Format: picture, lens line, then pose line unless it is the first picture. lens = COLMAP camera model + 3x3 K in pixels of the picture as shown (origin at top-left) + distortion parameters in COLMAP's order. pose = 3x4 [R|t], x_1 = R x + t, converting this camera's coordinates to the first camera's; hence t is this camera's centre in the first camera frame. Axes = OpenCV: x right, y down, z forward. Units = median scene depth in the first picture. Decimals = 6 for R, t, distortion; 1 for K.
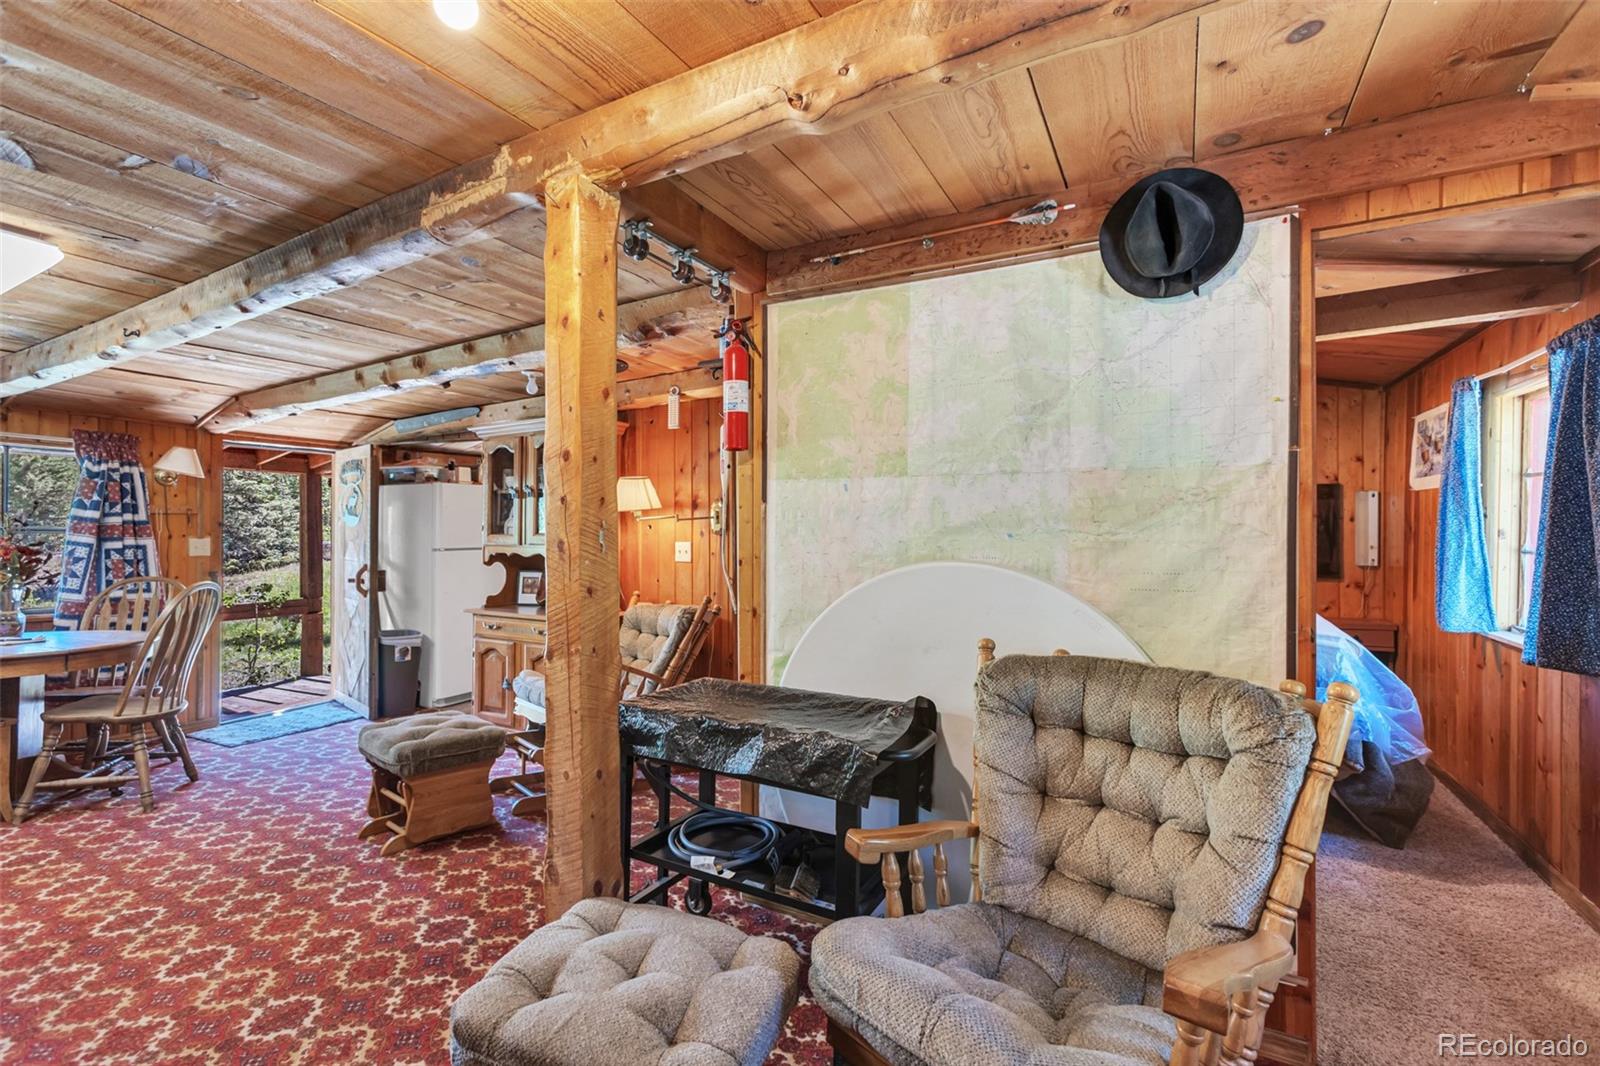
lens RADIAL K [[716.2, 0, 770.5], [0, 716.2, 538.3], [0, 0, 1]] dist [-0.001280, 0.007335]
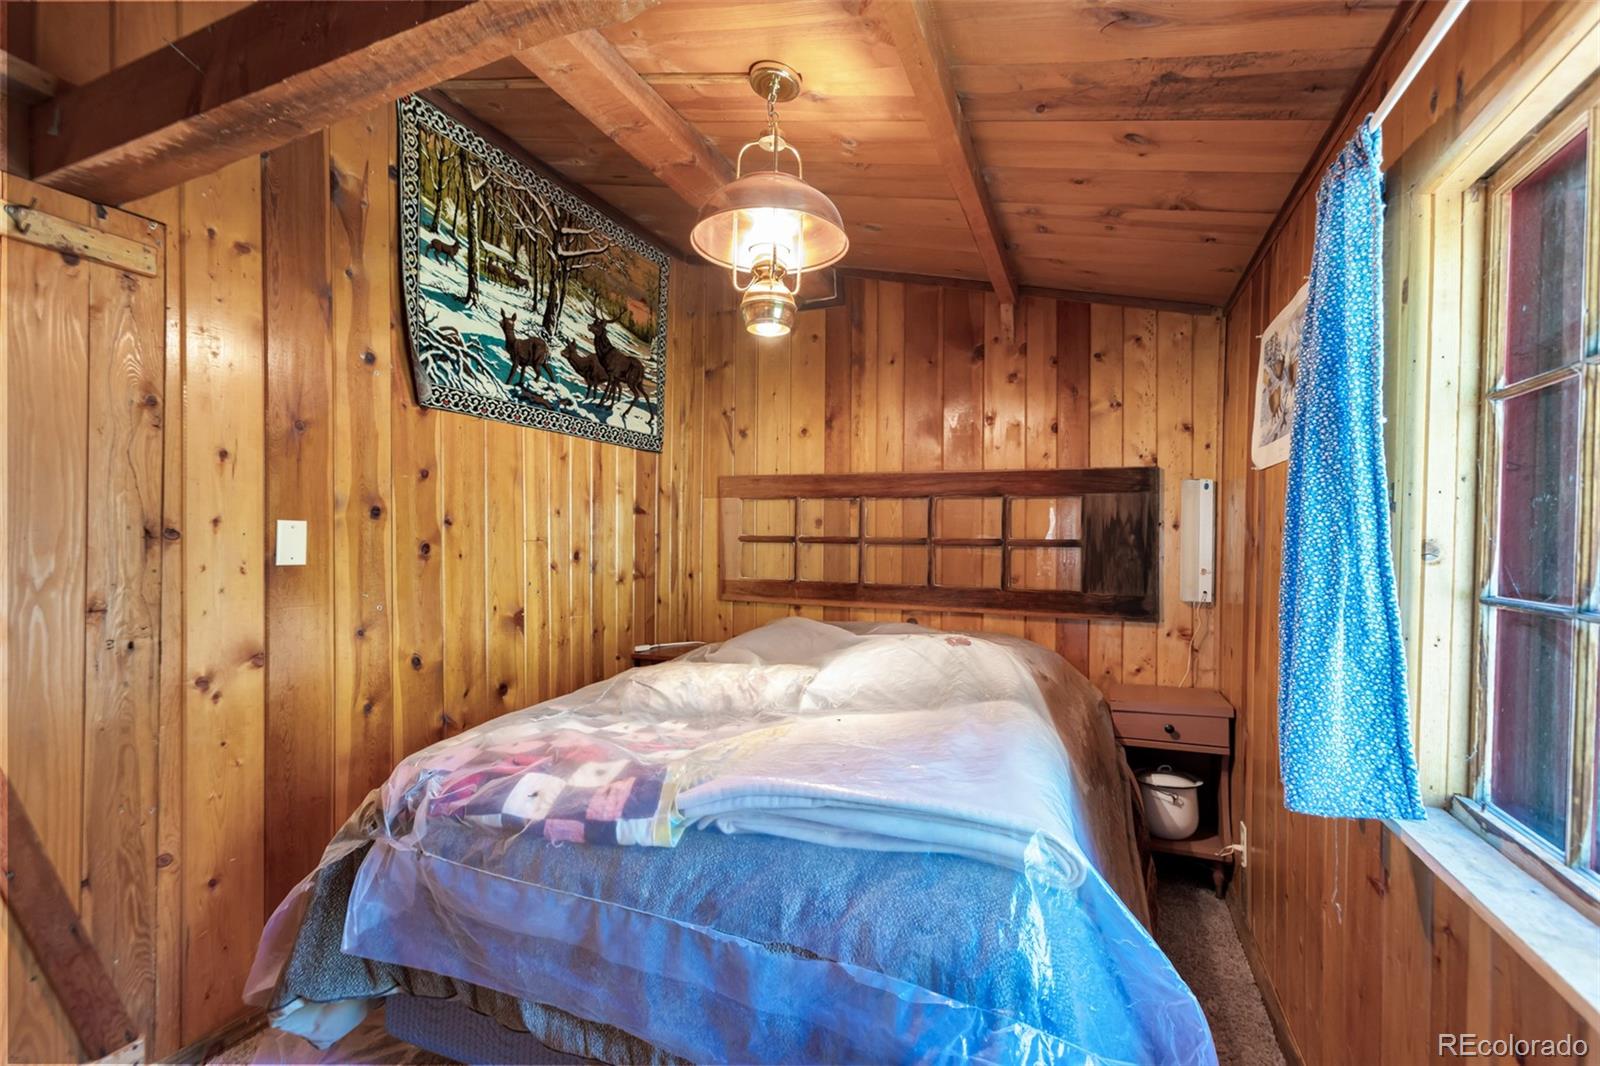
lens RADIAL K [[716.2, 0, 776.6], [0, 716.2, 551.2], [0, 0, 1]] dist [-0.001280, 0.007335]
pose [[0.994833, 0.006644, 0.101304, 0.625165], [-0.006786, 0.999976, 0.001056, -0.004143], [-0.101294, -0.001738, 0.994855, 0.650076]]
